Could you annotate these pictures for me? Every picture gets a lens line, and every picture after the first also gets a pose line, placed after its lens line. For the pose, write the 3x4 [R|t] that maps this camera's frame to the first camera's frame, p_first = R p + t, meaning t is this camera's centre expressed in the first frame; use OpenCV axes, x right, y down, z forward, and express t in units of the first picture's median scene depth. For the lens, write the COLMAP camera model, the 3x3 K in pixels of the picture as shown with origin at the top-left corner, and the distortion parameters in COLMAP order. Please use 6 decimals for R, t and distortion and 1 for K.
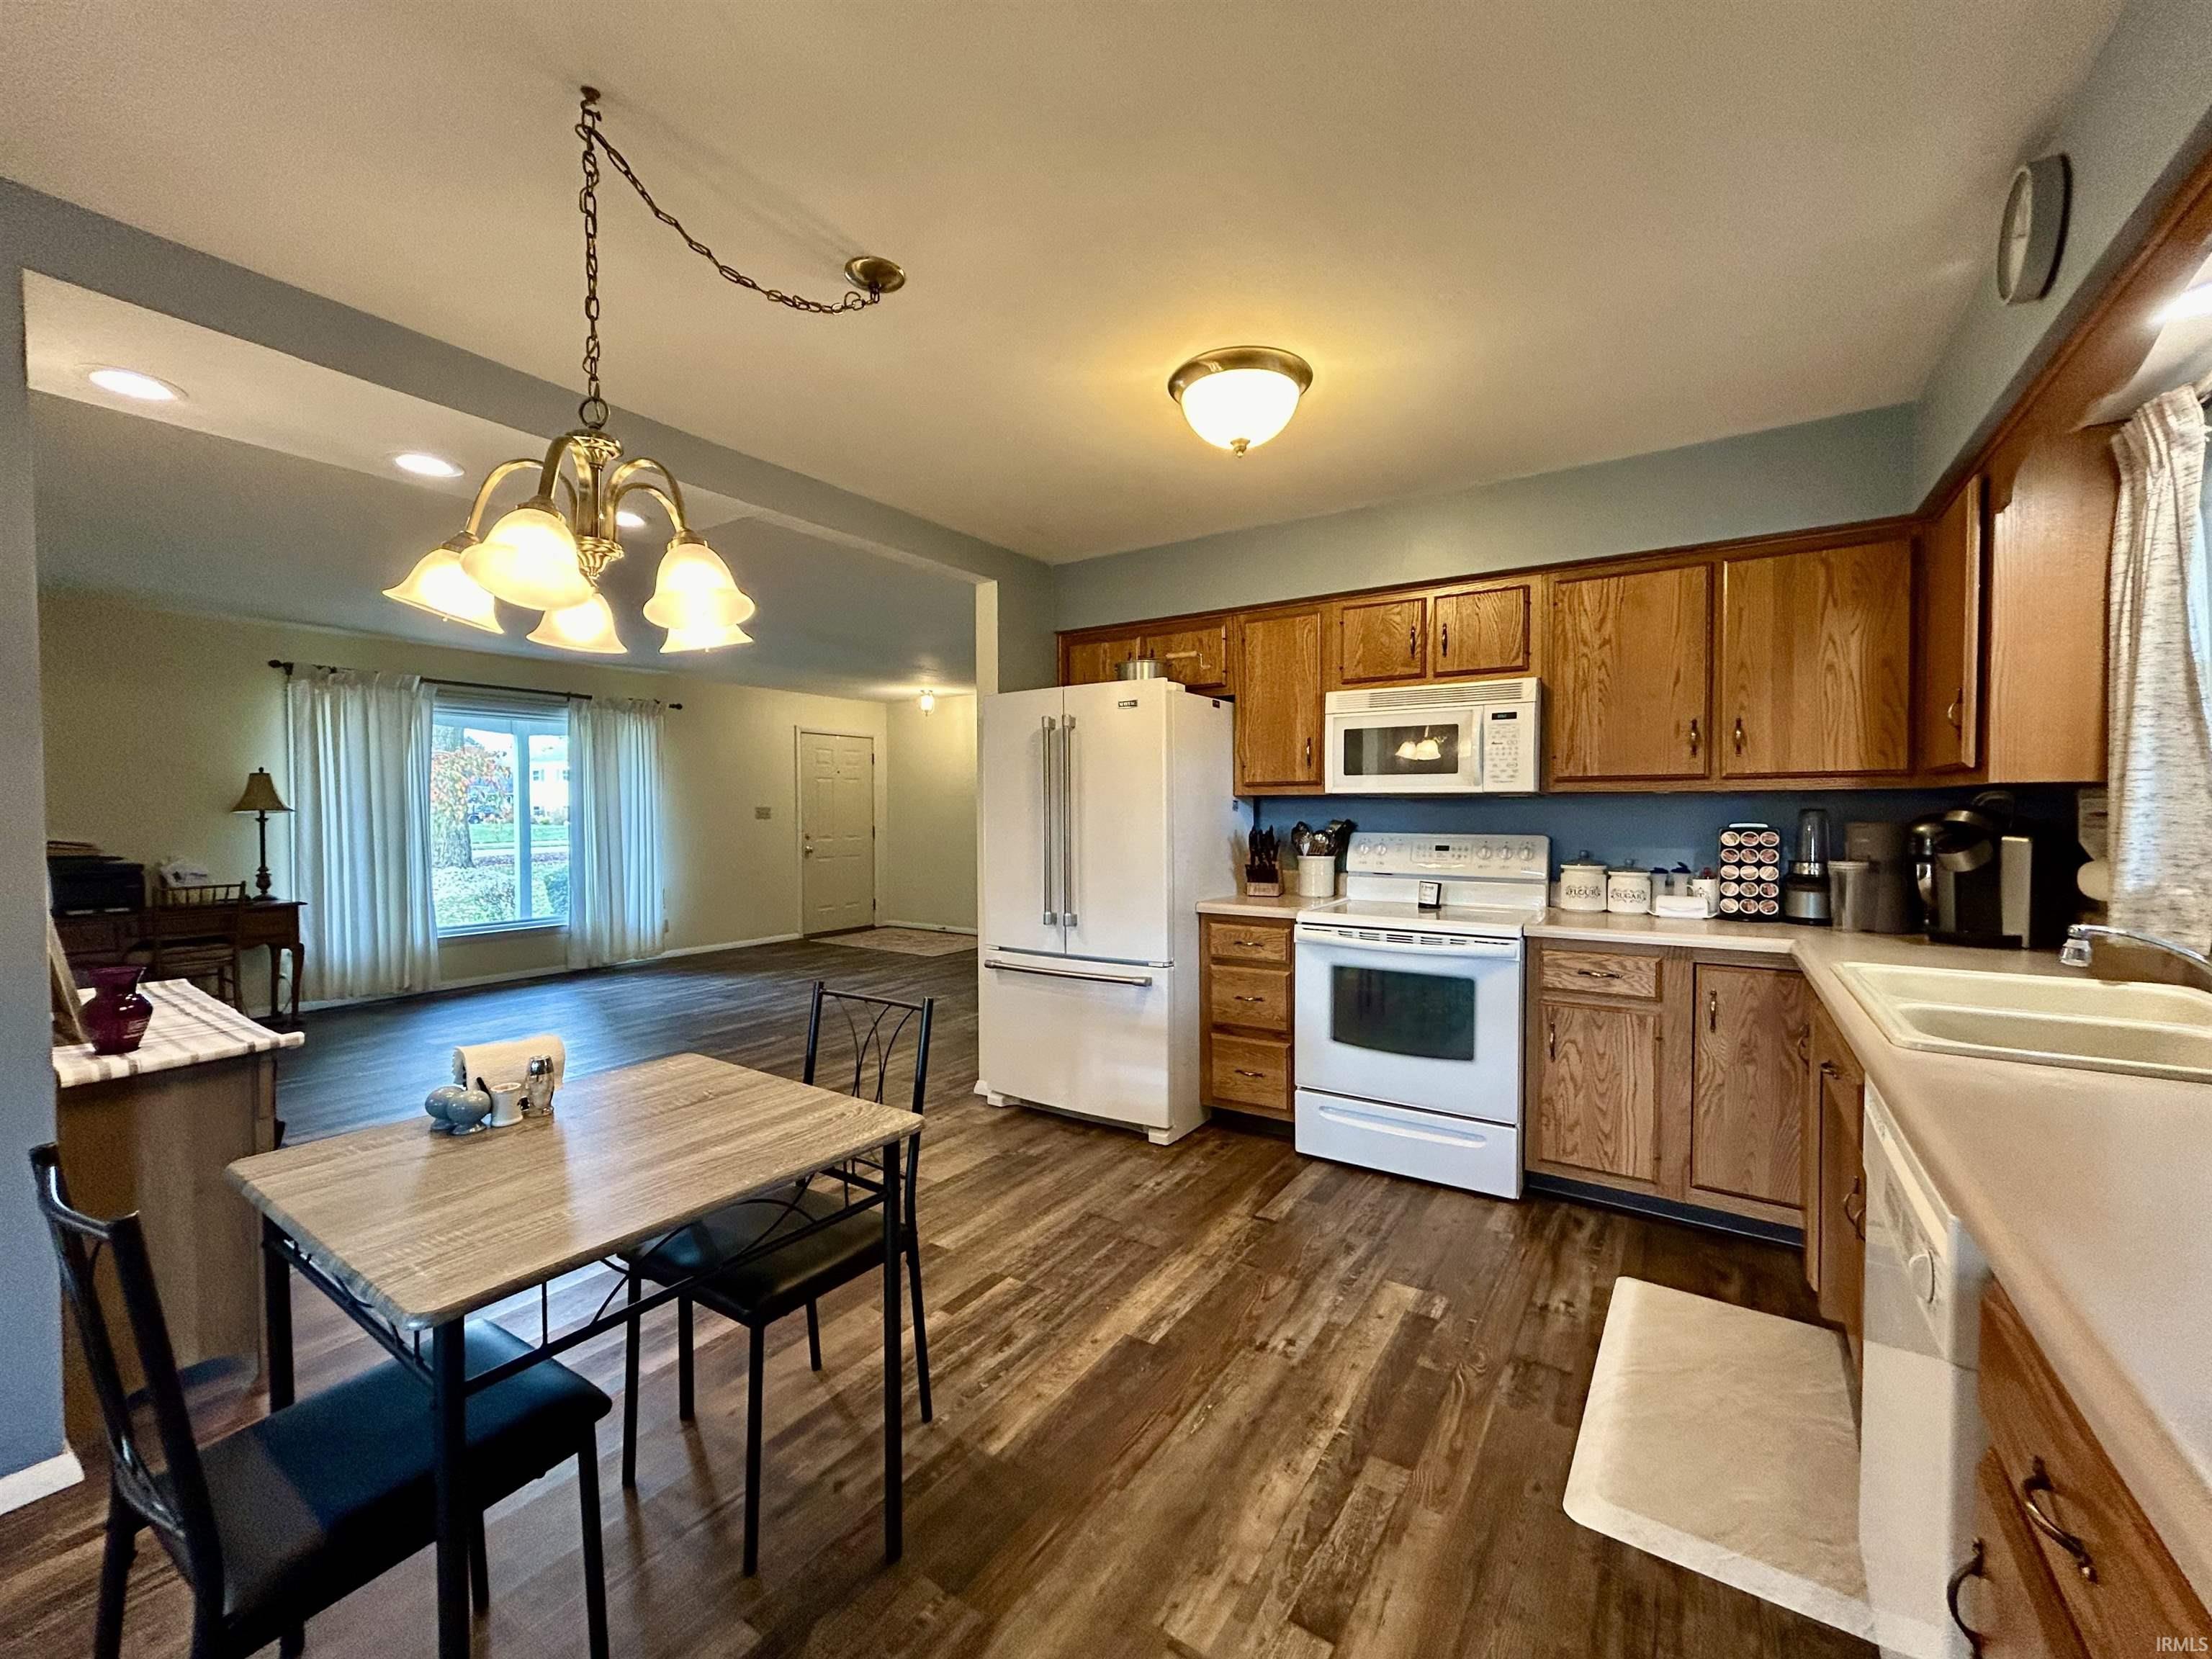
lens RADIAL K [[888.1, 0, 1113.1], [0, 888.1, 832.5], [0, 0, 1]] dist [0.000673, 0.000063]
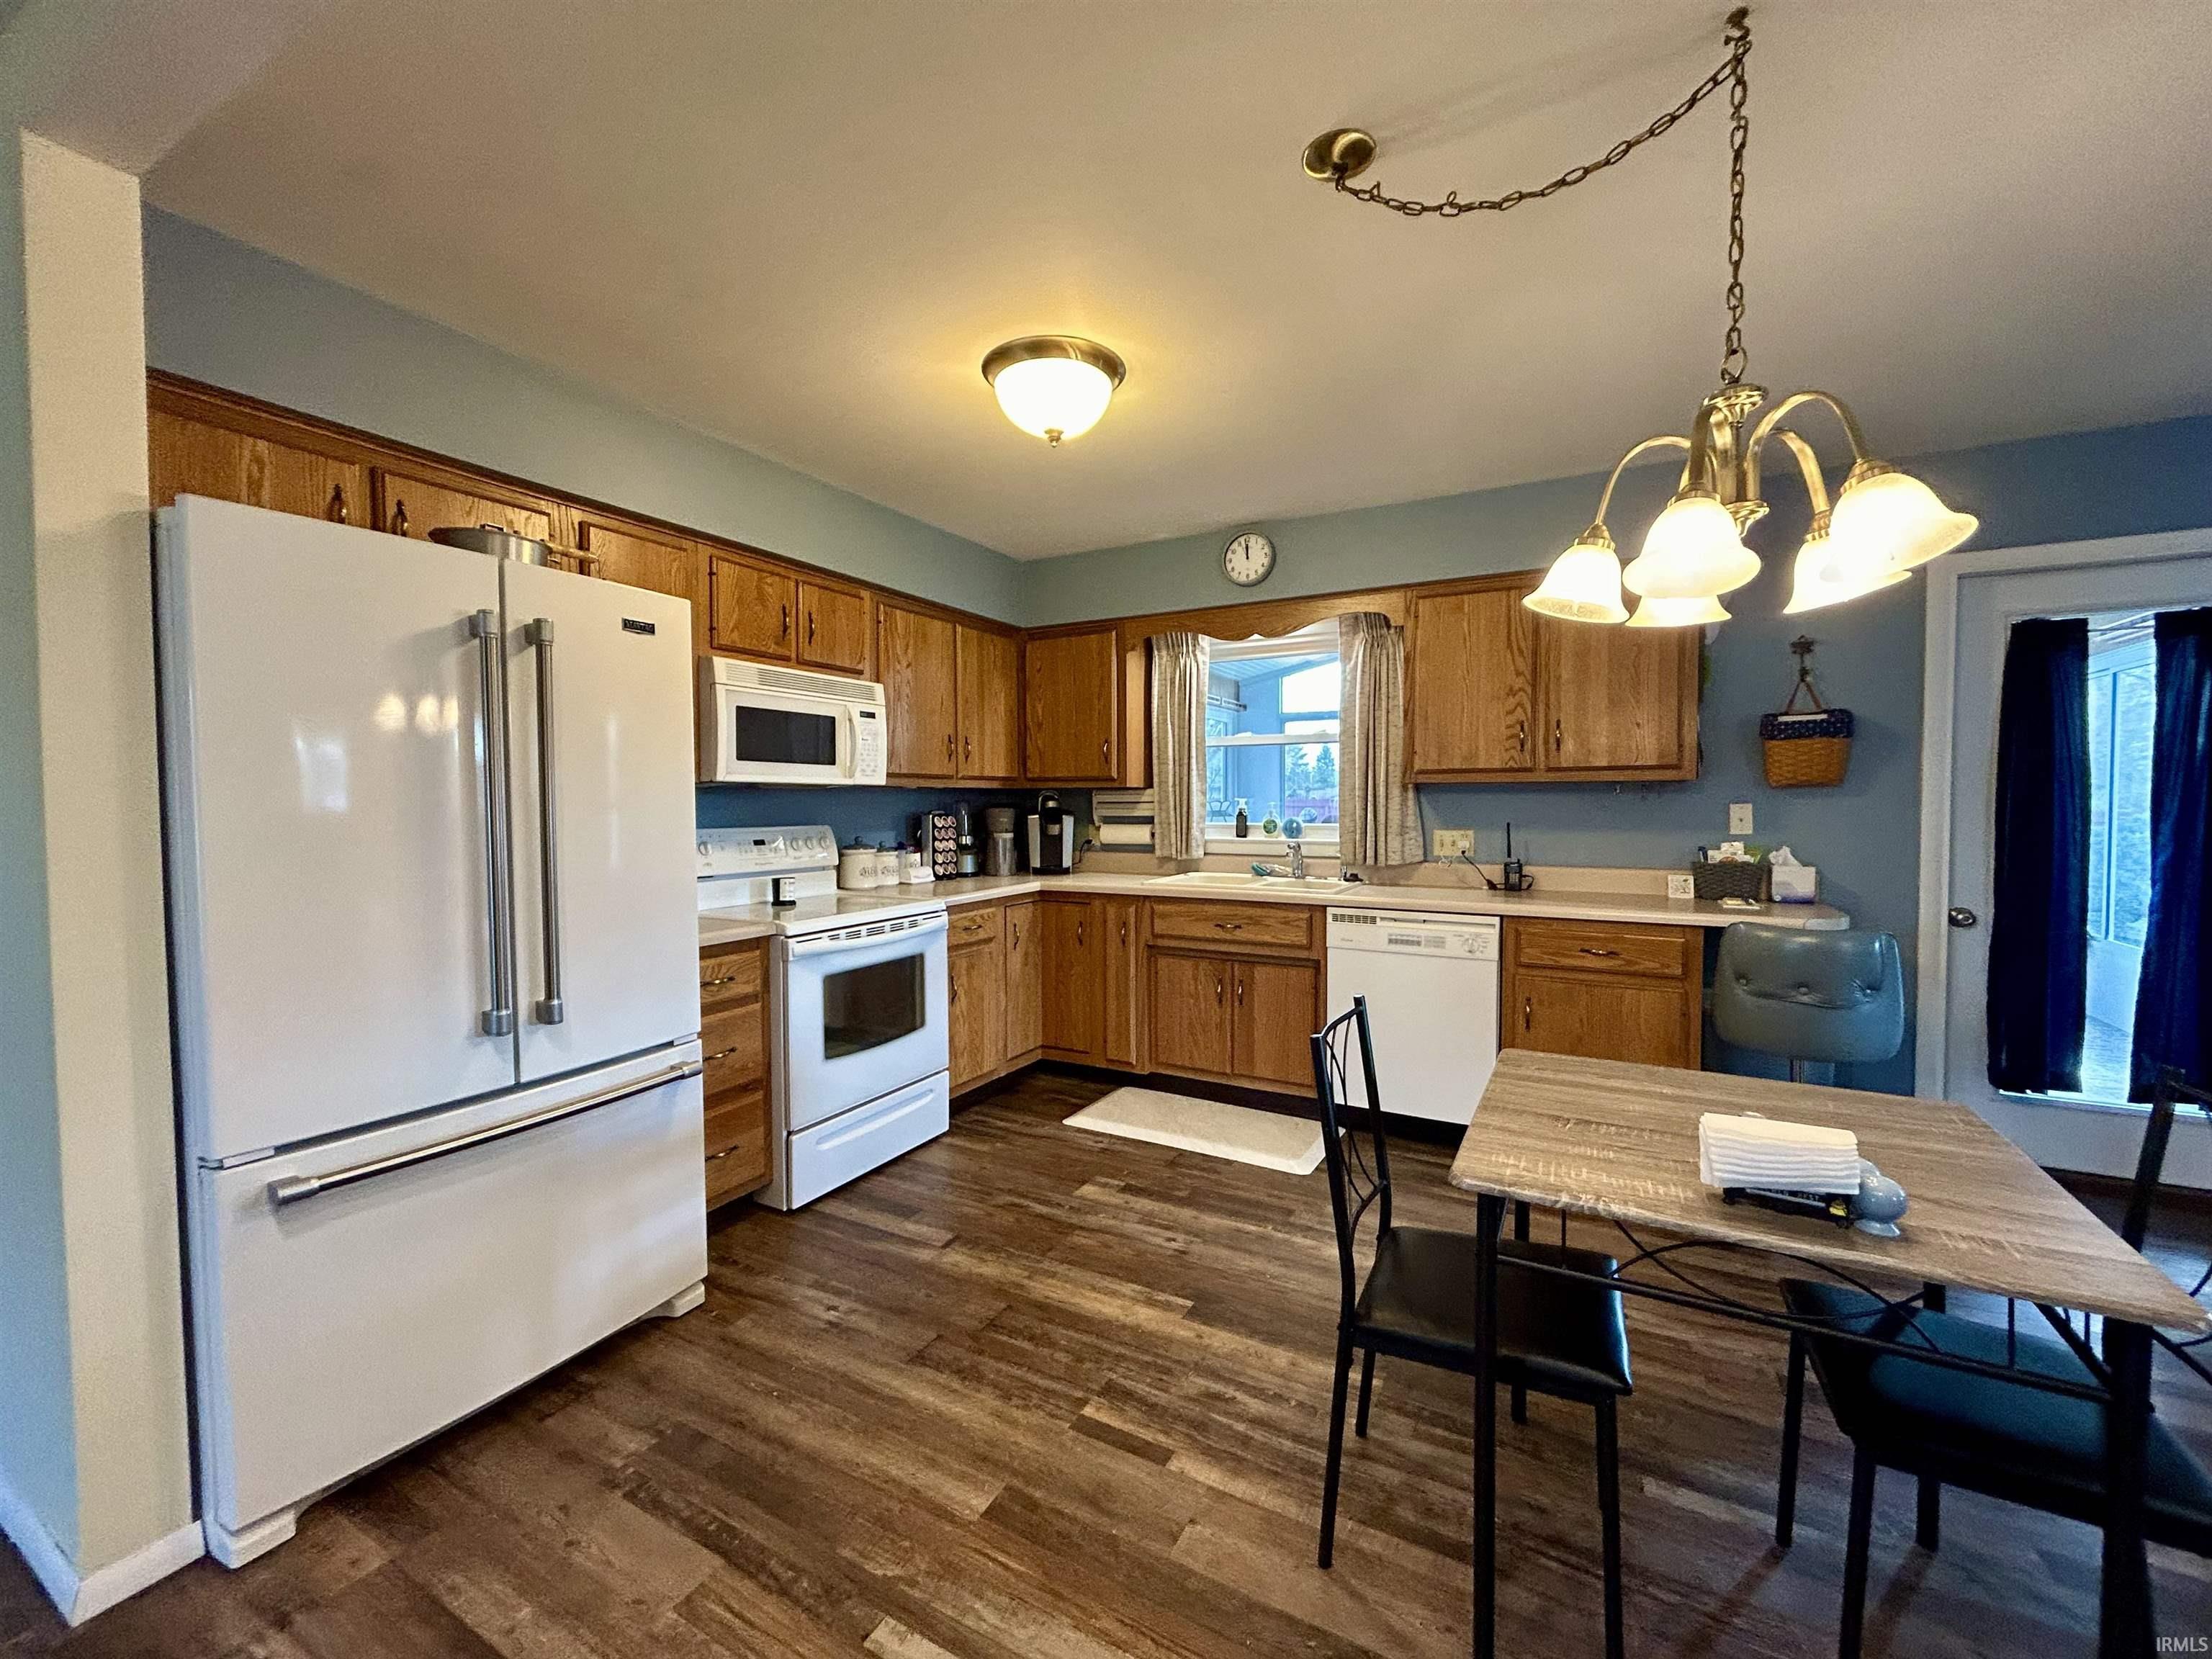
lens RADIAL K [[888.1, 0, 1115.5], [0, 888.1, 831.8], [0, 0, 1]] dist [0.000673, 0.000063]
pose [[-0.083635, -0.034048, 0.995915, -0.732713], [0.028918, 0.998912, 0.036579, -0.021045], [-0.996077, 0.031859, -0.082559, 0.865331]]
